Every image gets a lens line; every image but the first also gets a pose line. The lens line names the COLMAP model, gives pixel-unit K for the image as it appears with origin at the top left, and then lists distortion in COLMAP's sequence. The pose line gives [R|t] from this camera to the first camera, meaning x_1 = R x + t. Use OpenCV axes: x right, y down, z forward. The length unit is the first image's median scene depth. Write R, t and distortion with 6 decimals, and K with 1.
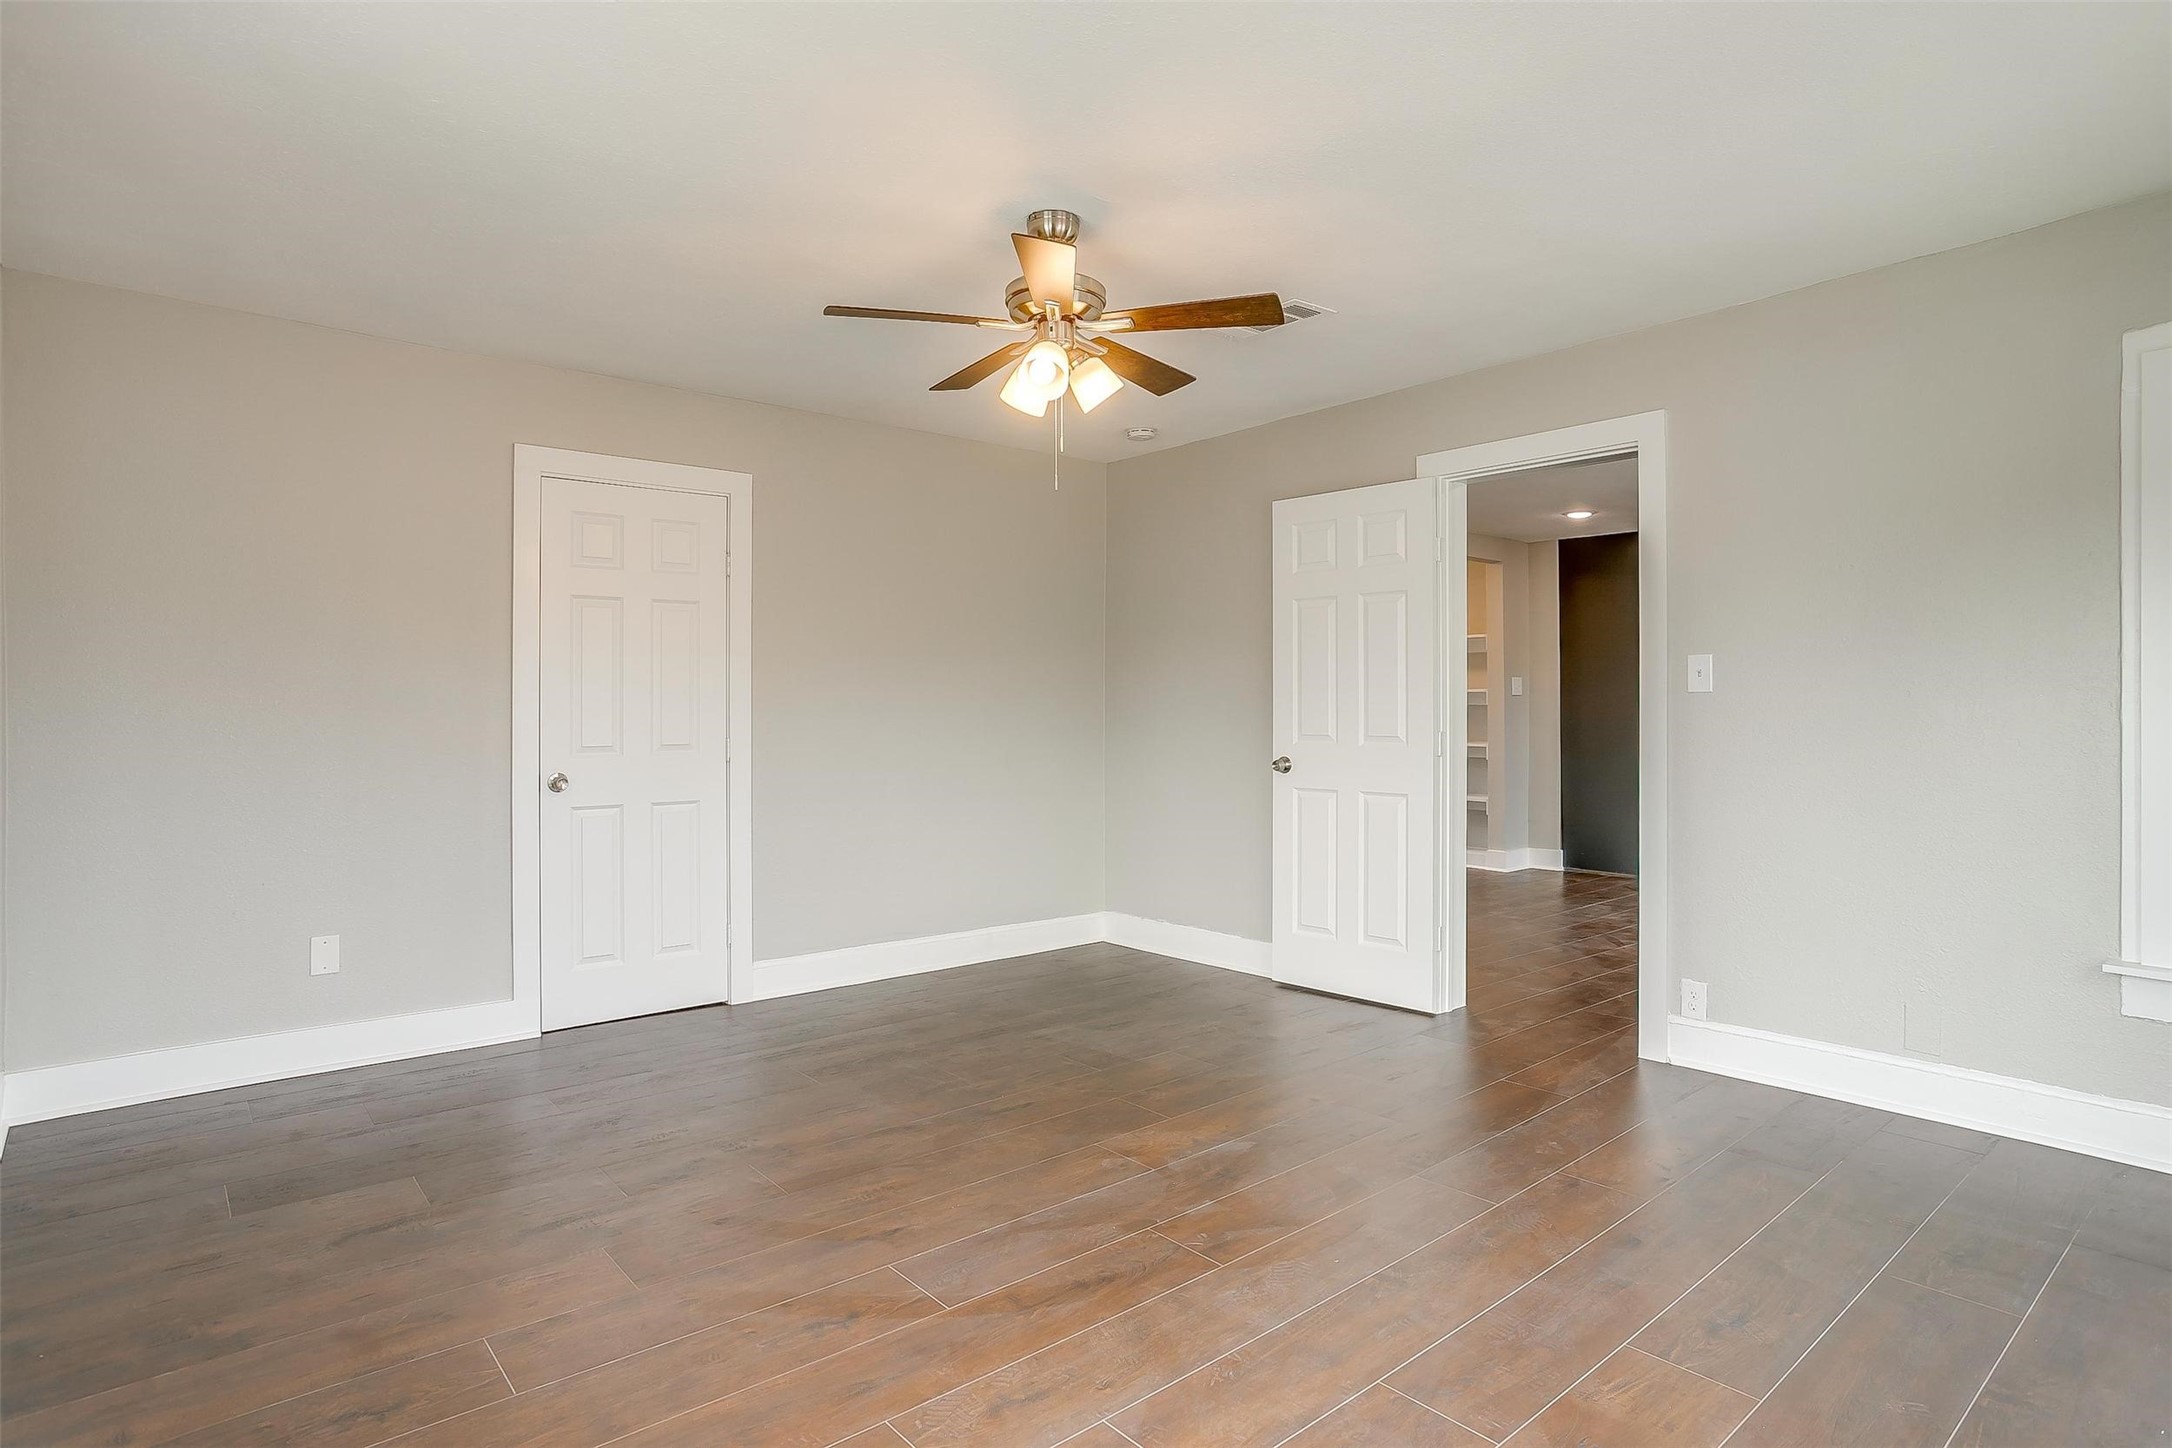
lens RADIAL K [[1157.7, 0, 1086.0], [0, 1157.7, 724.0], [0, 0, 1]] dist [-0.000796, 0.000345]
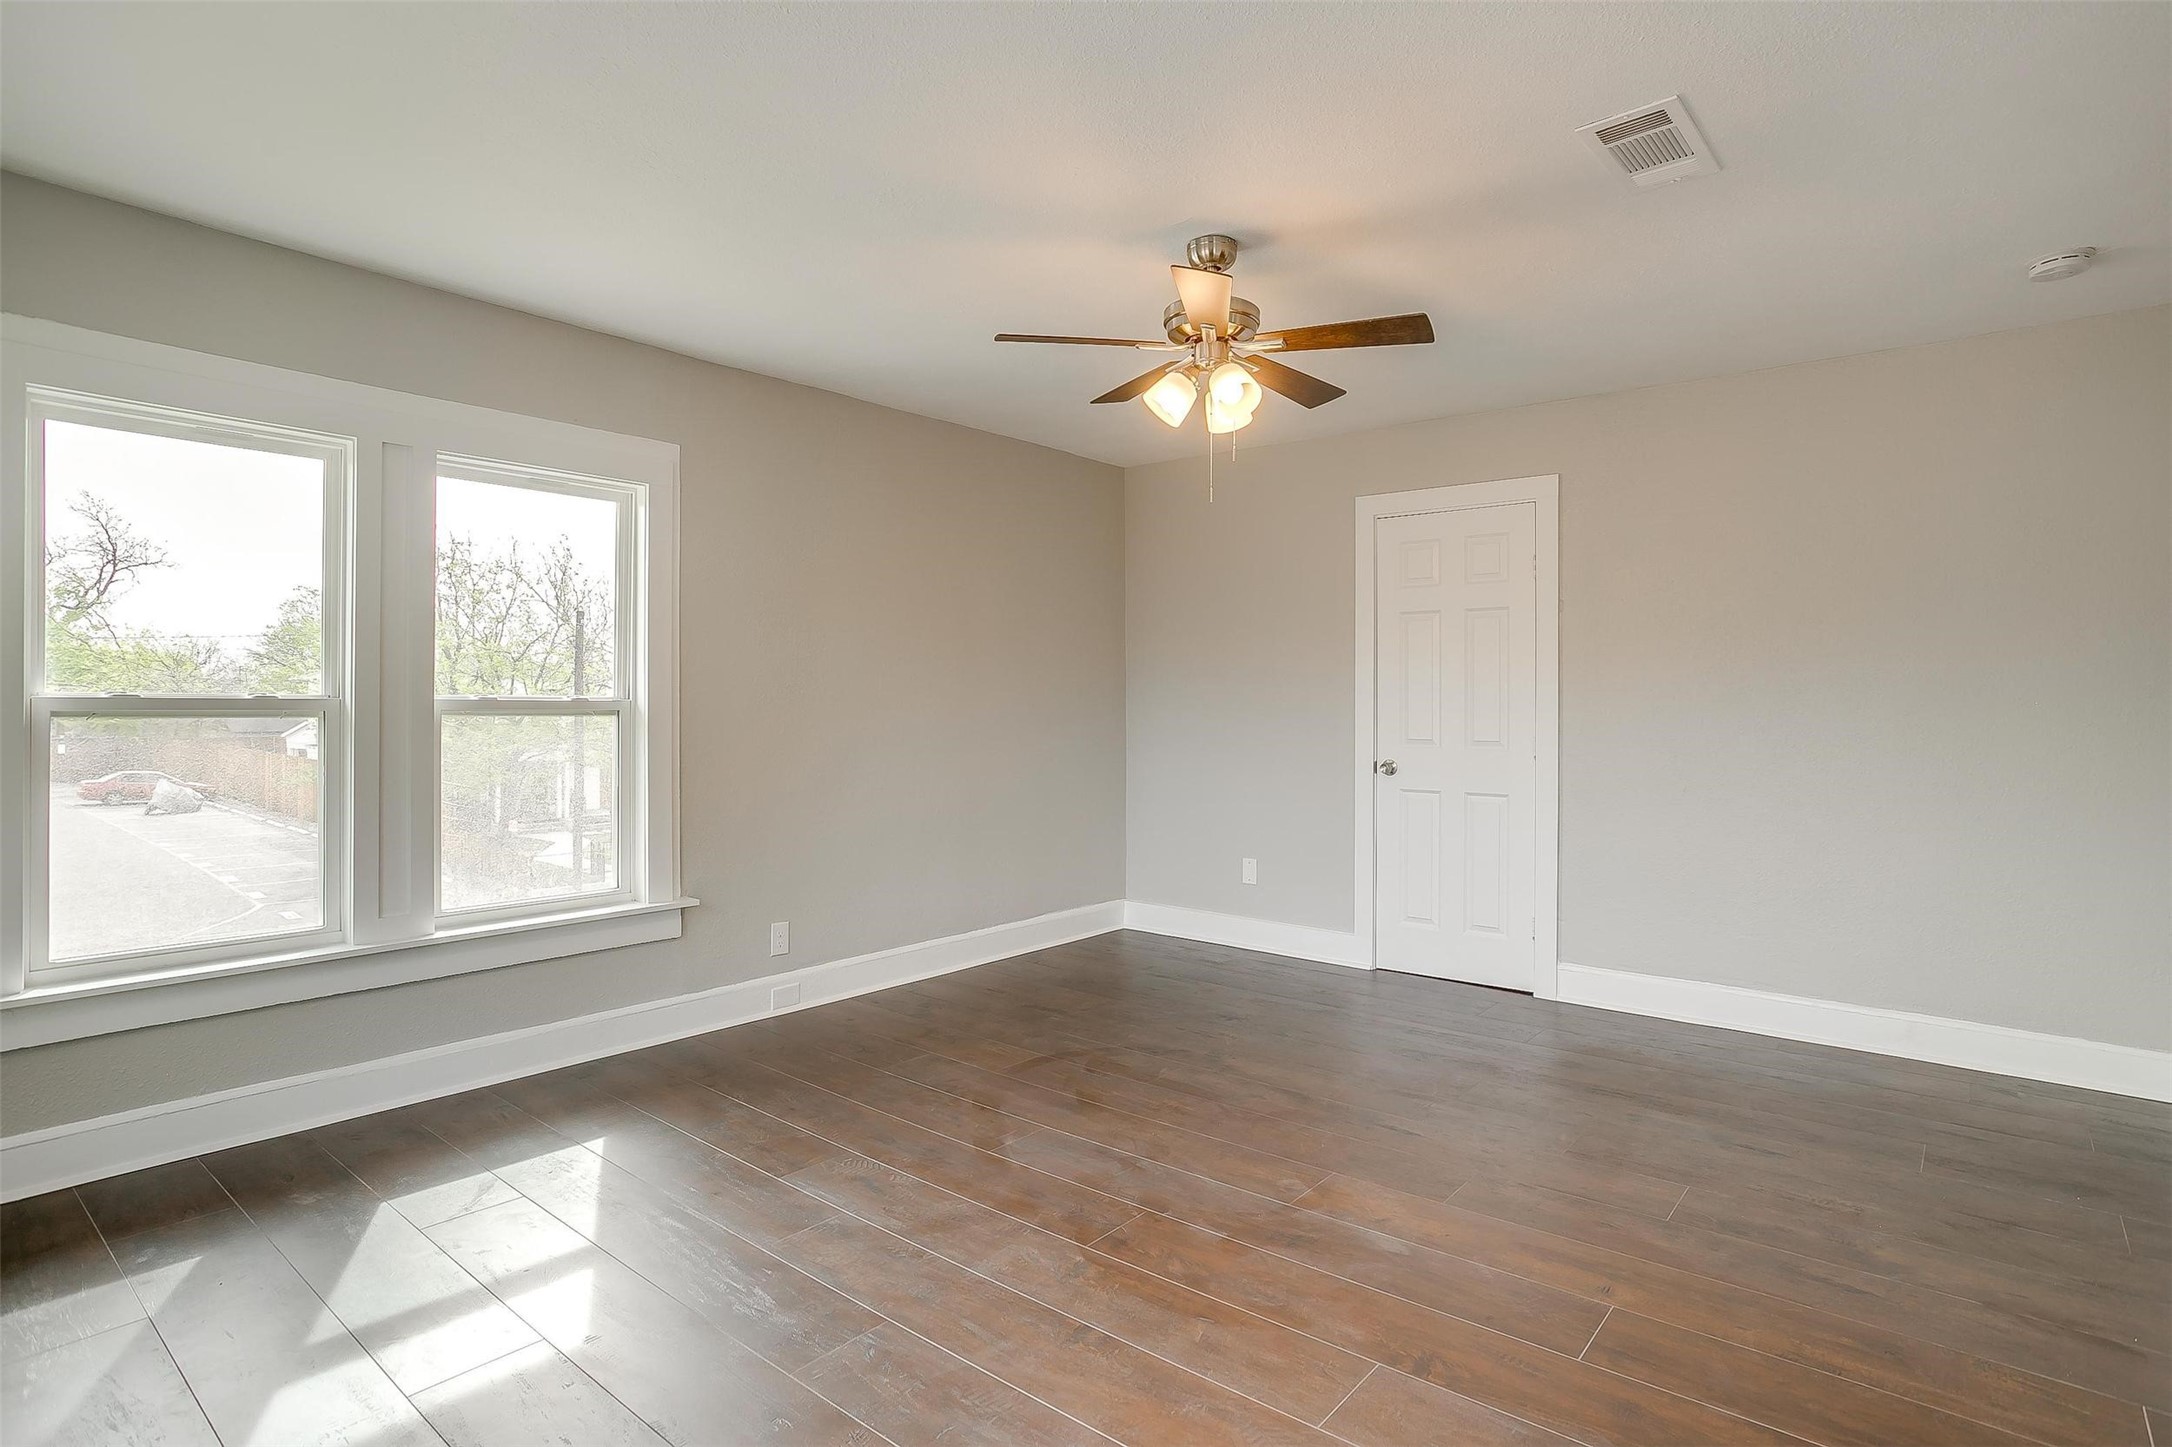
lens RADIAL K [[1116.3, 0, 1083.3], [0, 1116.3, 712.0], [0, 0, 1]] dist [-0.003349, -0.000242]
pose [[0.151315, 0.002443, -0.988483, 0.935450], [-0.005773, 0.999982, 0.001587, -0.010272], [0.988469, 0.005466, 0.151326, 0.715108]]
